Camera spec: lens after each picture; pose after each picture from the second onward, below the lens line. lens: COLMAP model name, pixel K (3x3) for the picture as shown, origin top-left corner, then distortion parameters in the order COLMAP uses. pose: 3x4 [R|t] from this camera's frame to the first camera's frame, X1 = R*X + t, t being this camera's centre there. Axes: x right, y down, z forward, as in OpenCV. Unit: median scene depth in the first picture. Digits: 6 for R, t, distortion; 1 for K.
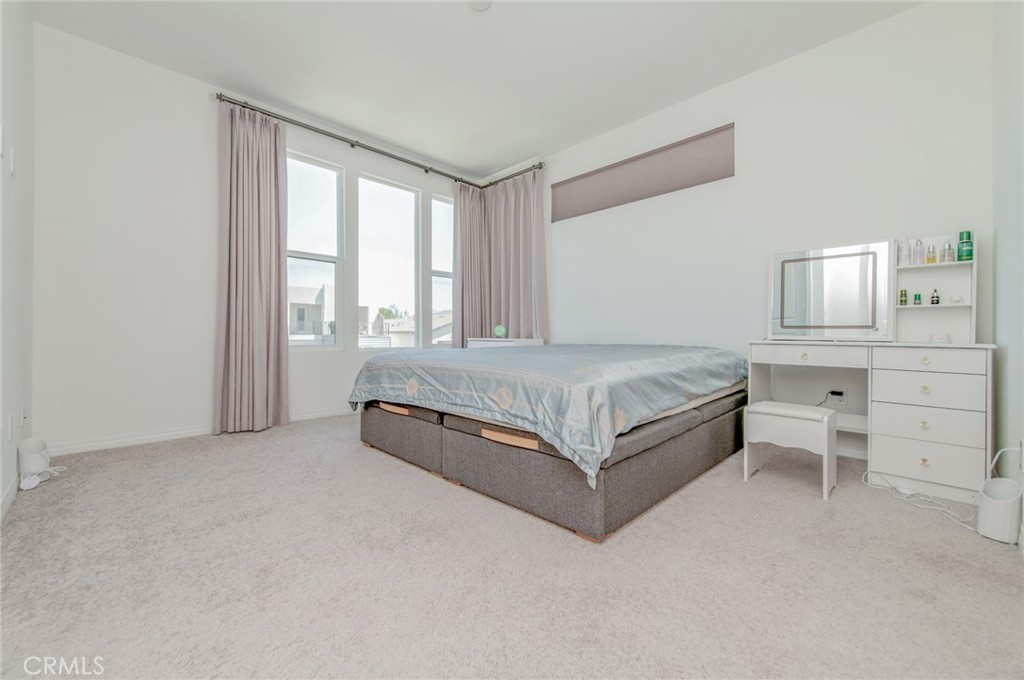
lens RADIAL K [[400.5, 0, 507.1], [0, 400.5, 337.5], [0, 0, 1]] dist [0.012734, -0.002400]
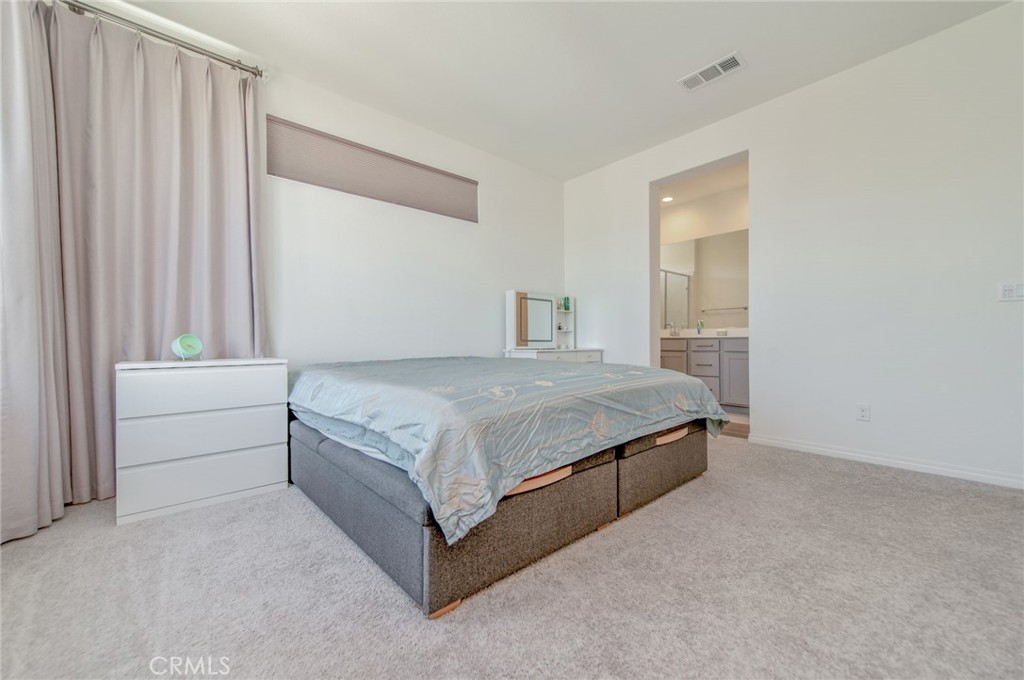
lens RADIAL K [[400.5, 0, 510.1], [0, 400.5, 342.1], [0, 0, 1]] dist [0.012734, -0.002400]
pose [[0.063665, -0.005052, 0.997959, -0.922242], [0.015560, 0.999871, 0.004069, -0.030710], [-0.997850, 0.015269, 0.063735, 1.061598]]
